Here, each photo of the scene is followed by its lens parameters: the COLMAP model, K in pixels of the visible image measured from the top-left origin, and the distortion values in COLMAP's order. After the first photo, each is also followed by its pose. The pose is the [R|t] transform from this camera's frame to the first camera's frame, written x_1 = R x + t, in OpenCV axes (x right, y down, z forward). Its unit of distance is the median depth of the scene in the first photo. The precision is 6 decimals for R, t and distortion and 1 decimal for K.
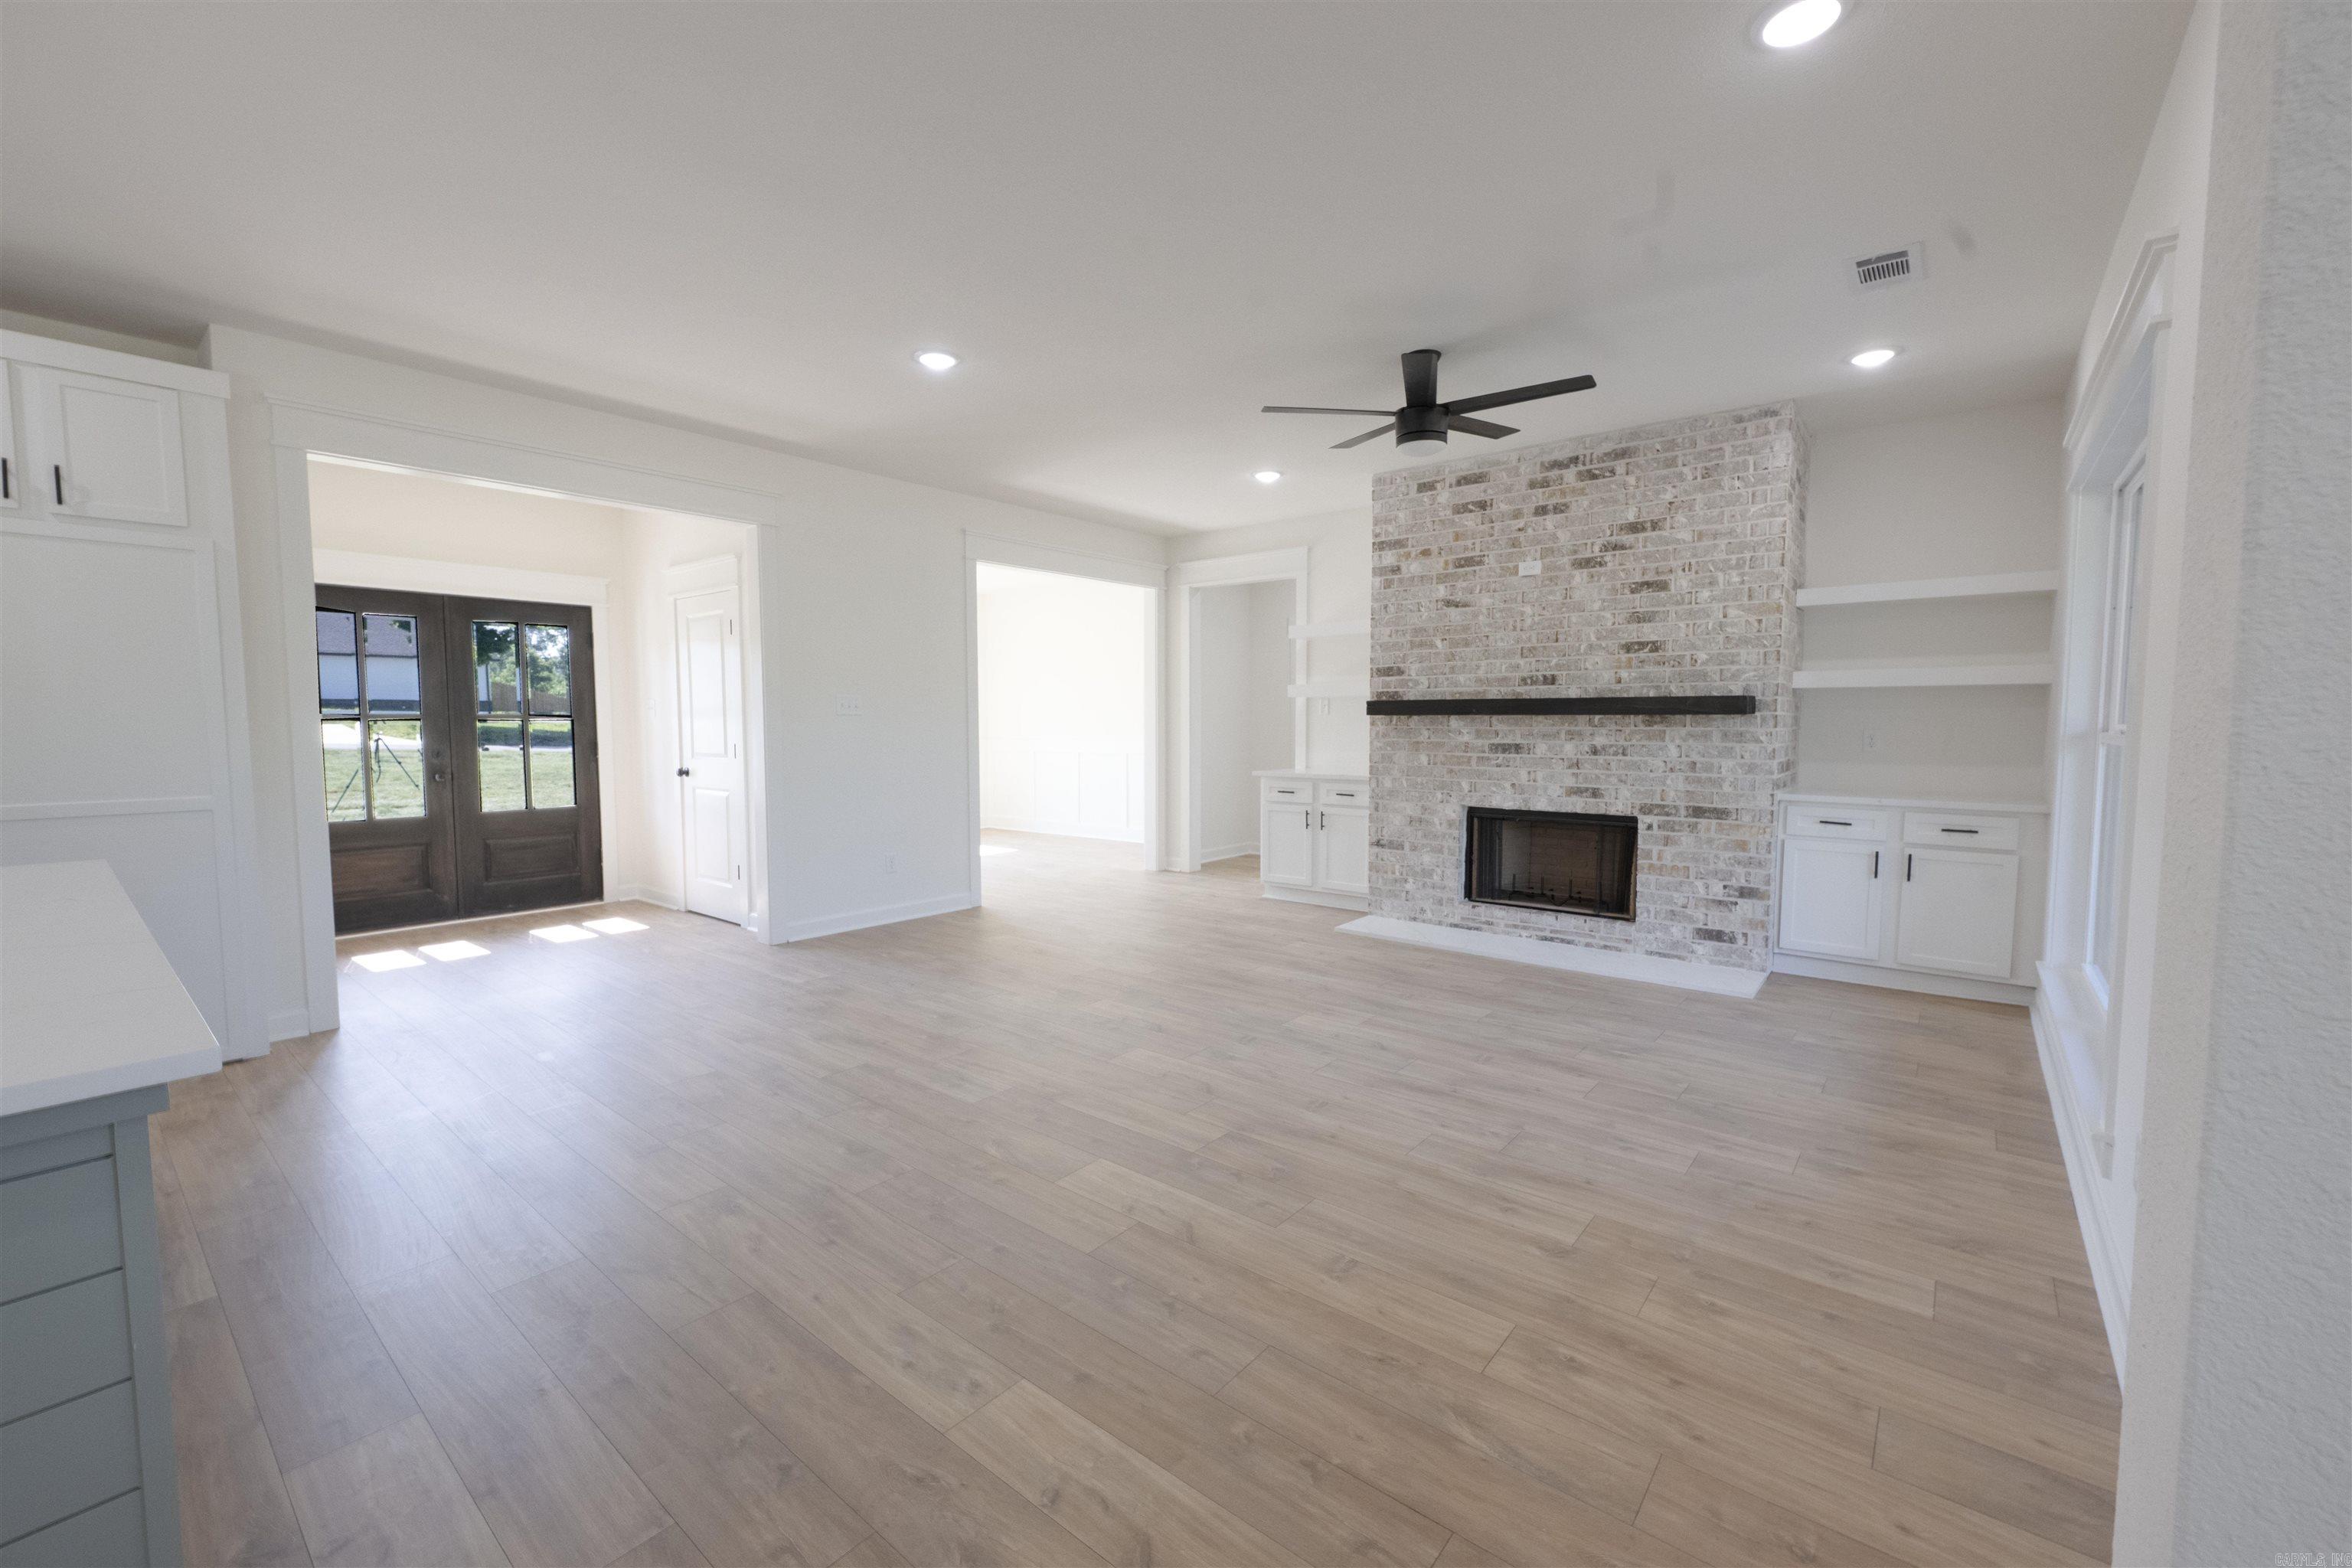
lens RADIAL K [[959.6, 0, 1176.7], [0, 959.6, 777.7], [0, 0, 1]] dist [0.004061, -0.001947]
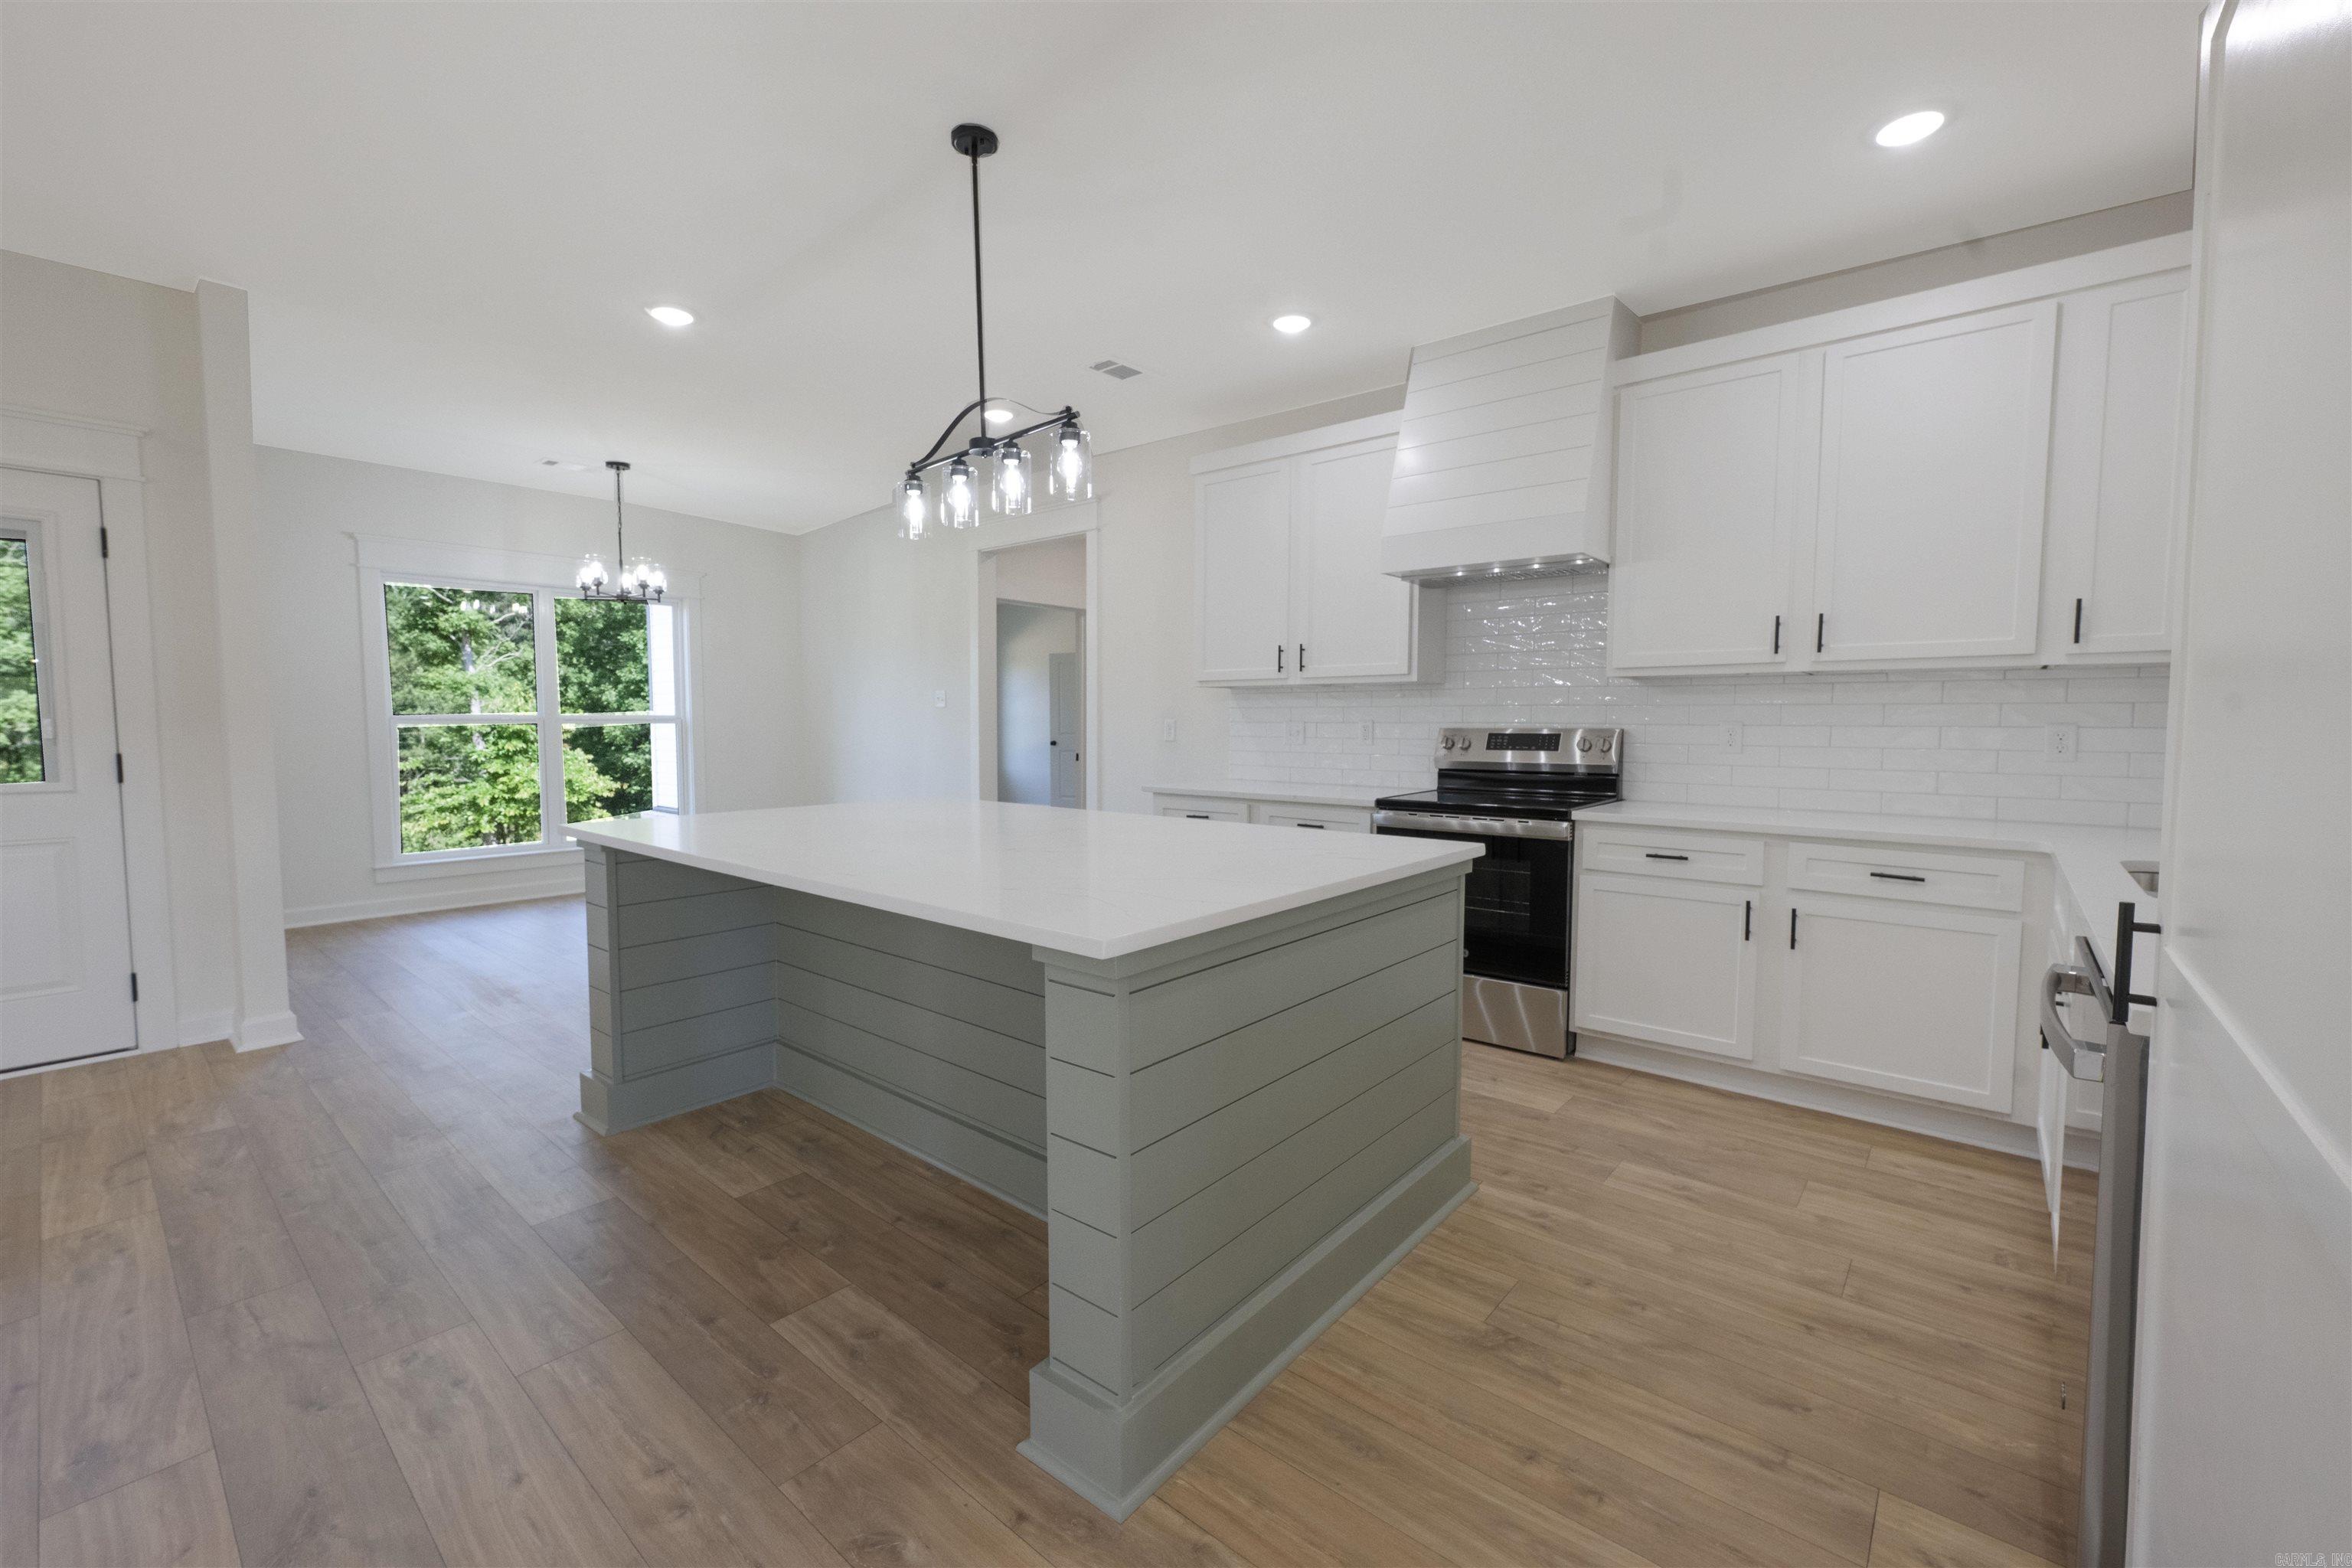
lens RADIAL K [[959.6, 0, 1198.5], [0, 959.6, 809.4], [0, 0, 1]] dist [0.004061, -0.001947]
pose [[-0.999997, -0.001850, -0.001447, -0.596609], [-0.002054, 0.987636, 0.156753, -0.040931], [0.001139, 0.156756, -0.987637, 0.777658]]
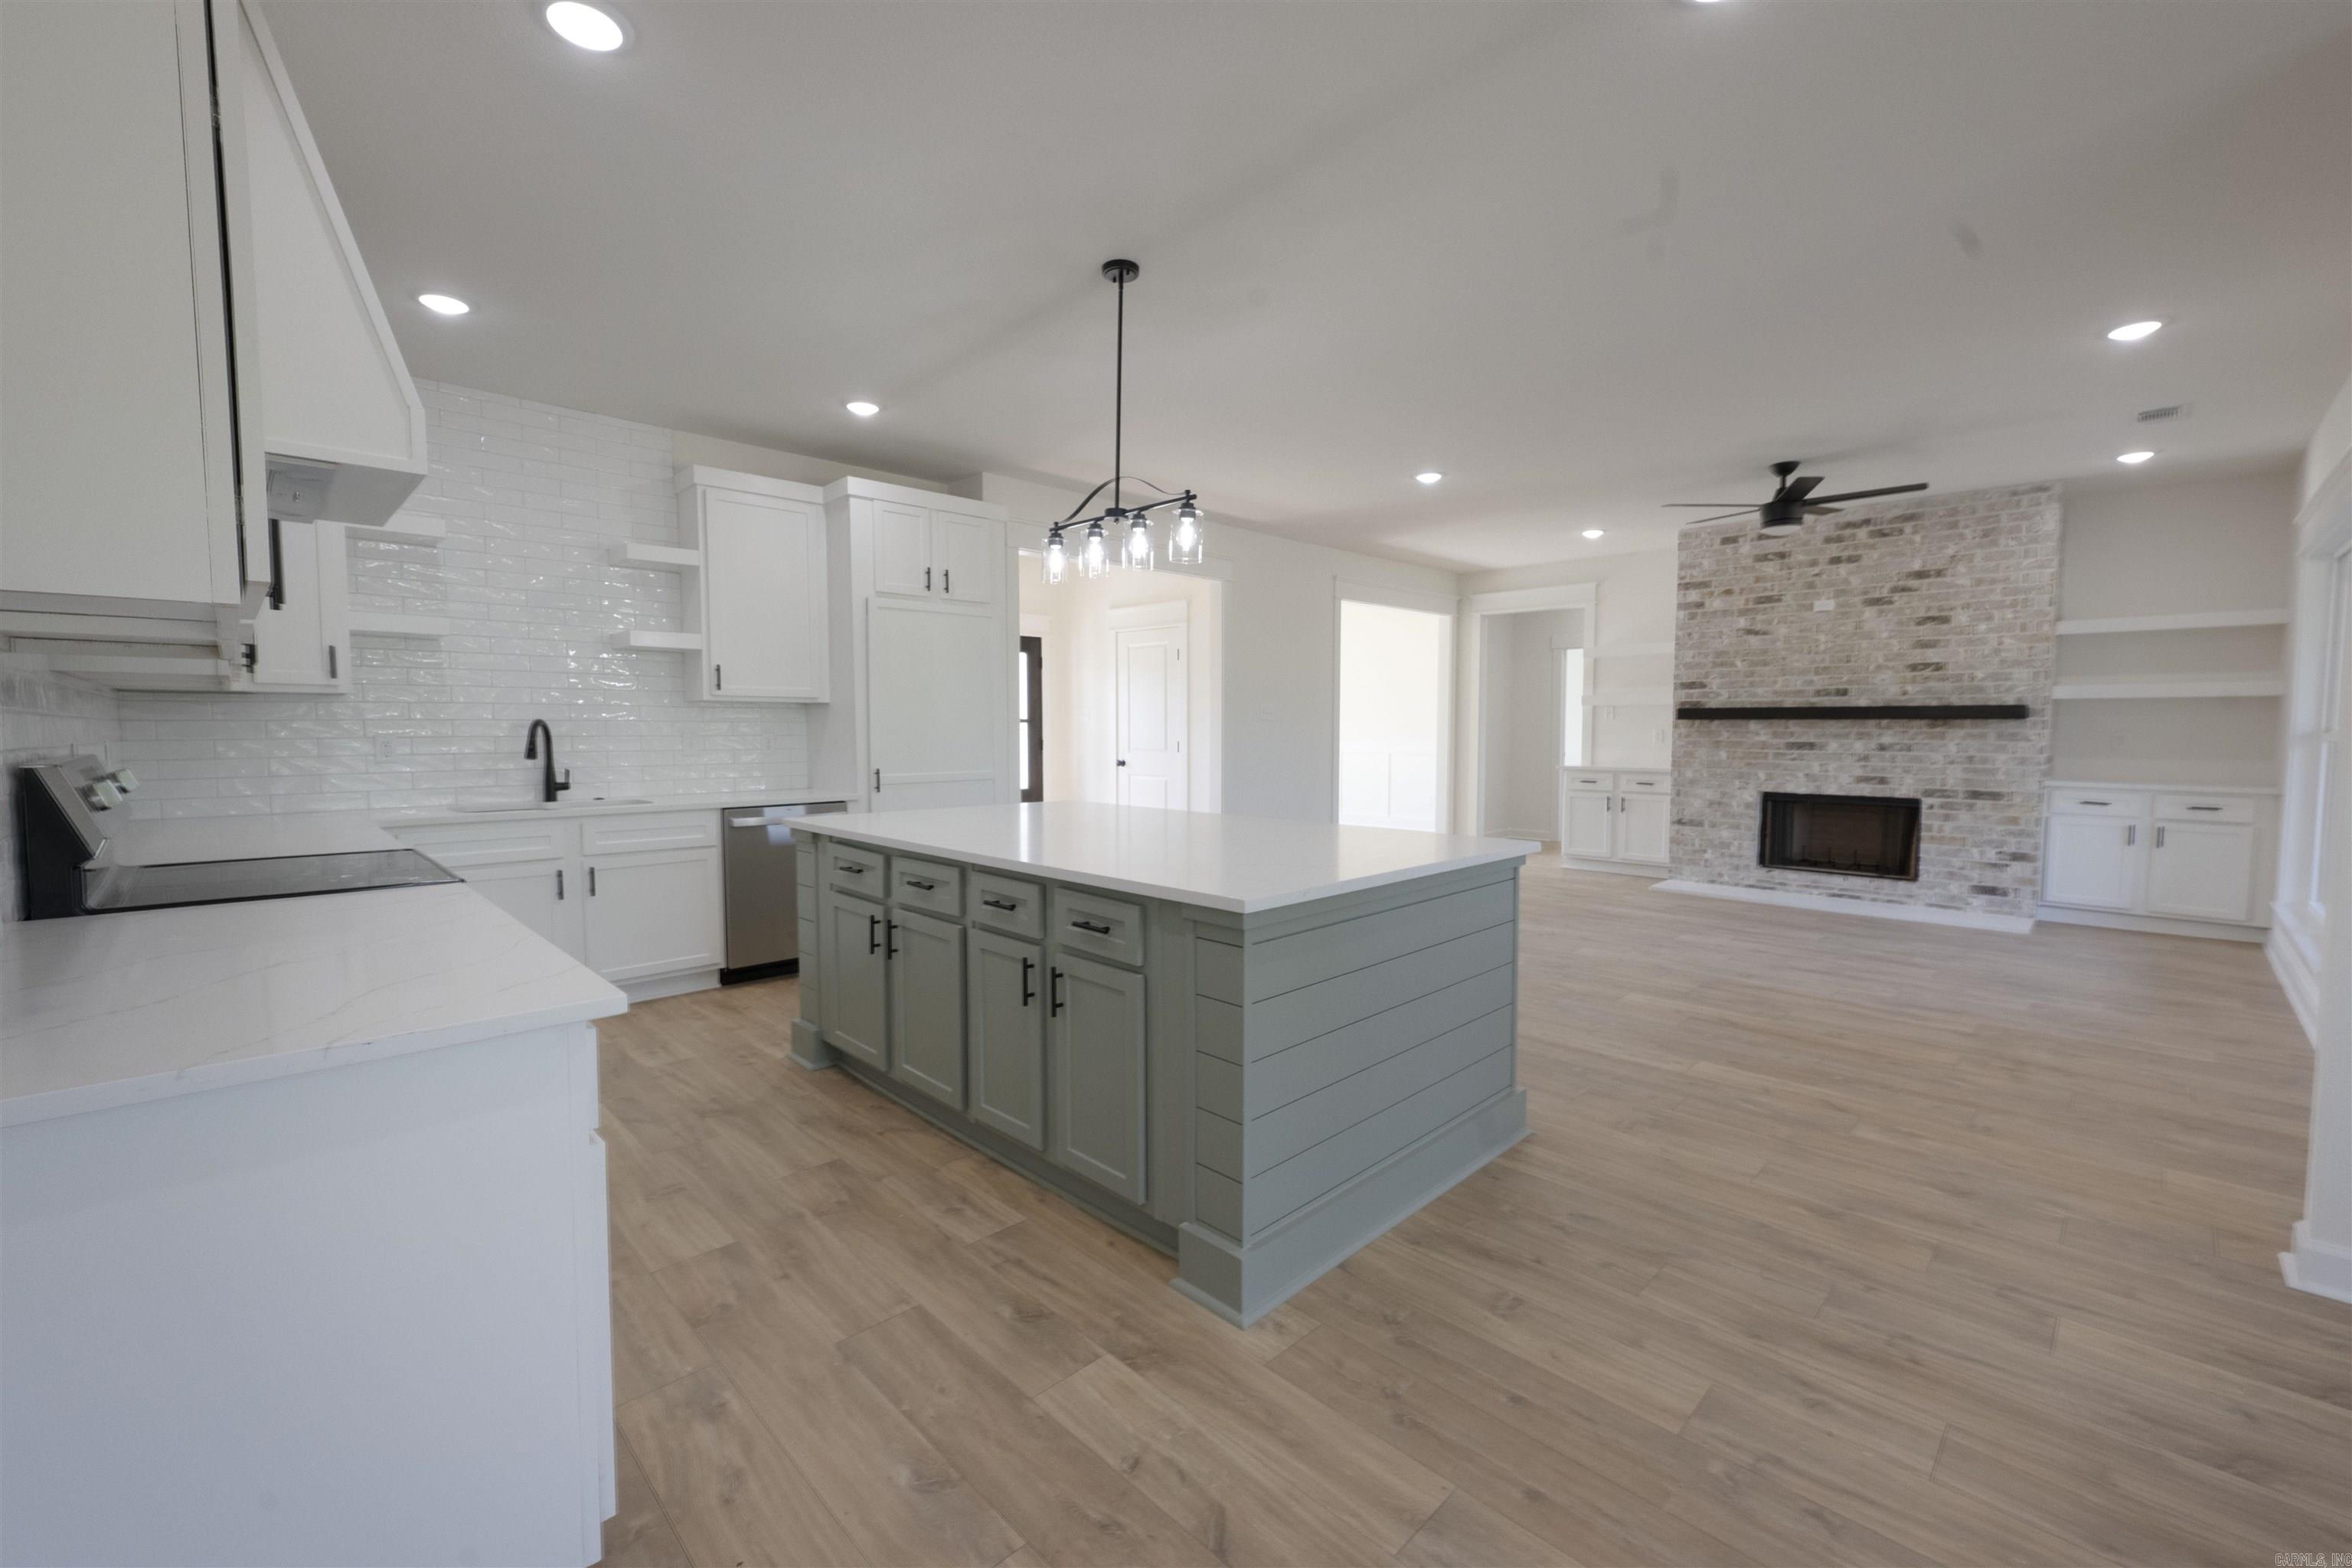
lens RADIAL K [[959.6, 0, 1172.7], [0, 959.6, 779.9], [0, 0, 1]] dist [0.004061, -0.001947]
pose [[0.994067, 0.006999, -0.108544, -0.372061], [-0.007315, 0.999970, -0.002511, 0.025383], [0.108523, 0.003290, 0.994088, -0.384724]]
